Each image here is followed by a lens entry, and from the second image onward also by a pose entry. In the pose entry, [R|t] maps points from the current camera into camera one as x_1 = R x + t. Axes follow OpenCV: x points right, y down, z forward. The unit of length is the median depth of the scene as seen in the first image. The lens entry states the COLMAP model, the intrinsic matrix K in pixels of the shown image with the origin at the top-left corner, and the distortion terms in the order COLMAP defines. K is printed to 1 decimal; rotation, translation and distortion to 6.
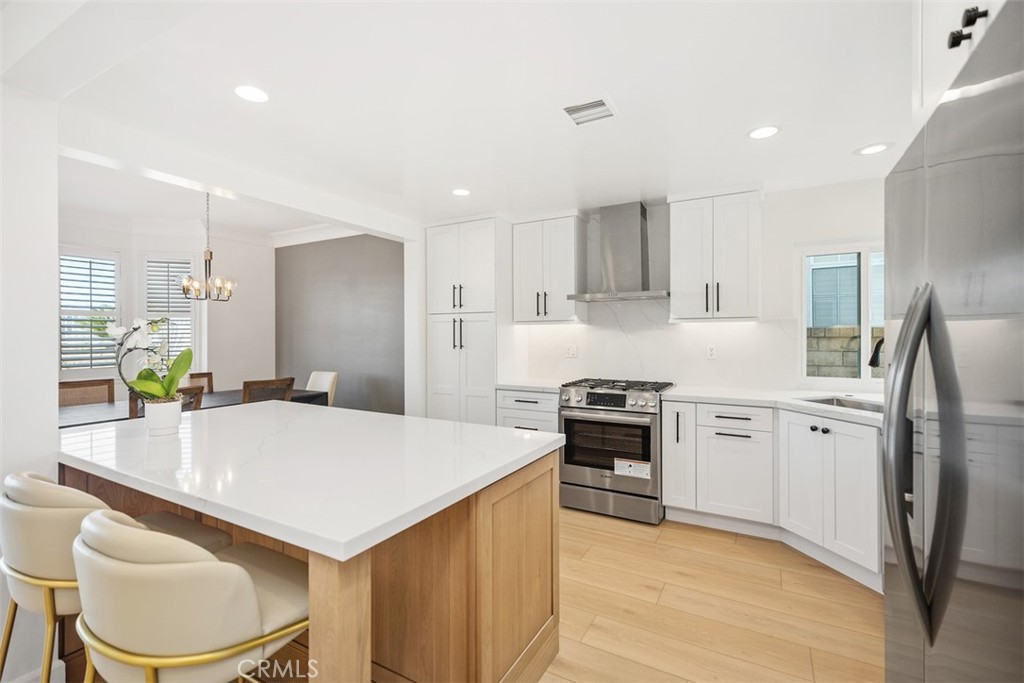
lens RADIAL K [[457.6, 0, 510.7], [0, 457.6, 336.9], [0, 0, 1]] dist [0.001246, -0.000259]
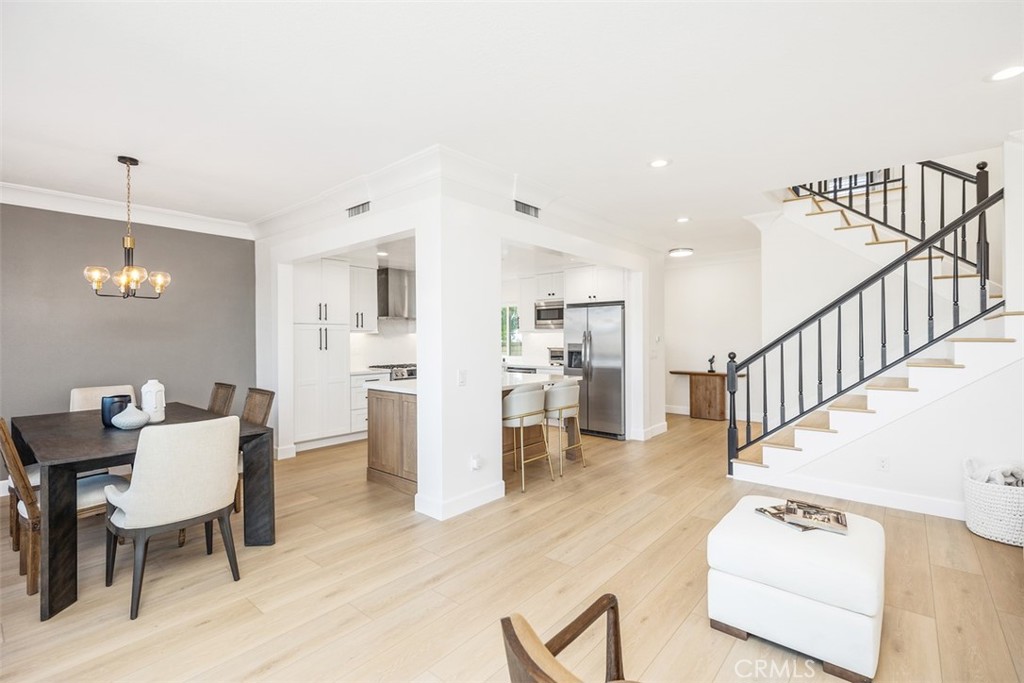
lens RADIAL K [[463.5, 0, 509.5], [0, 463.5, 330.3], [0, 0, 1]] dist [0.002992, 0.000019]
pose [[0.186538, 0.019431, 0.982256, -1.637289], [0.010572, 0.999707, -0.021784, 0.003944], [-0.982391, 0.014448, 0.186278, 0.227880]]
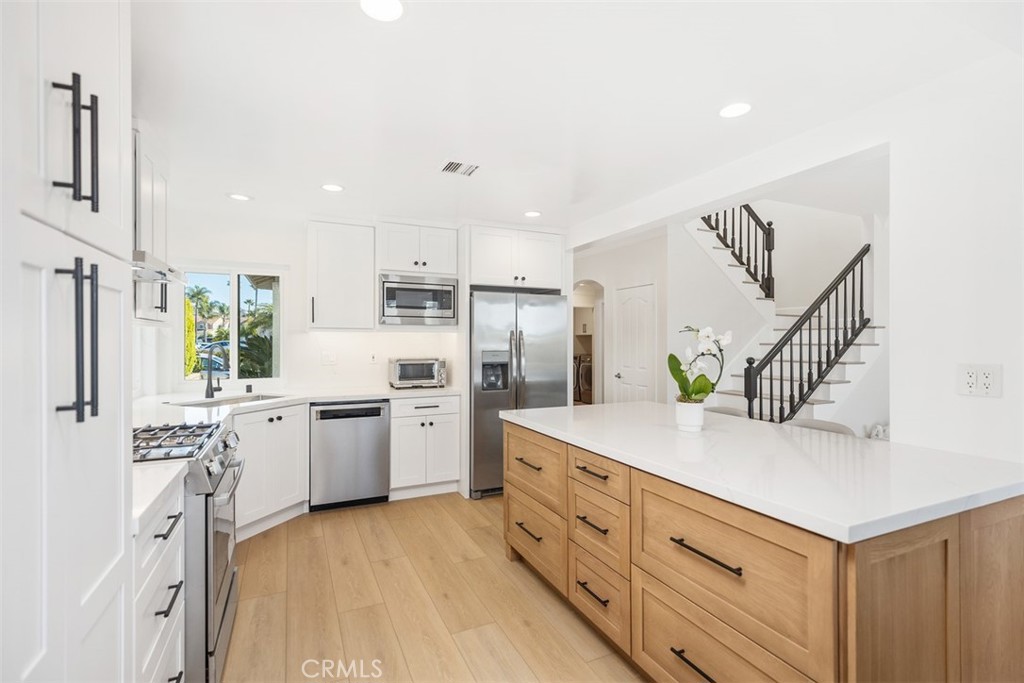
lens RADIAL K [[471.3, 0, 512.0], [0, 471.3, 341.5], [0, 0, 1]] dist [0.001899, -0.000081]
pose [[-0.816402, 0.002405, 0.577479, -0.446969], [0.005774, 0.999975, 0.003999, -0.007627], [-0.577455, 0.006599, -0.816396, 1.257043]]
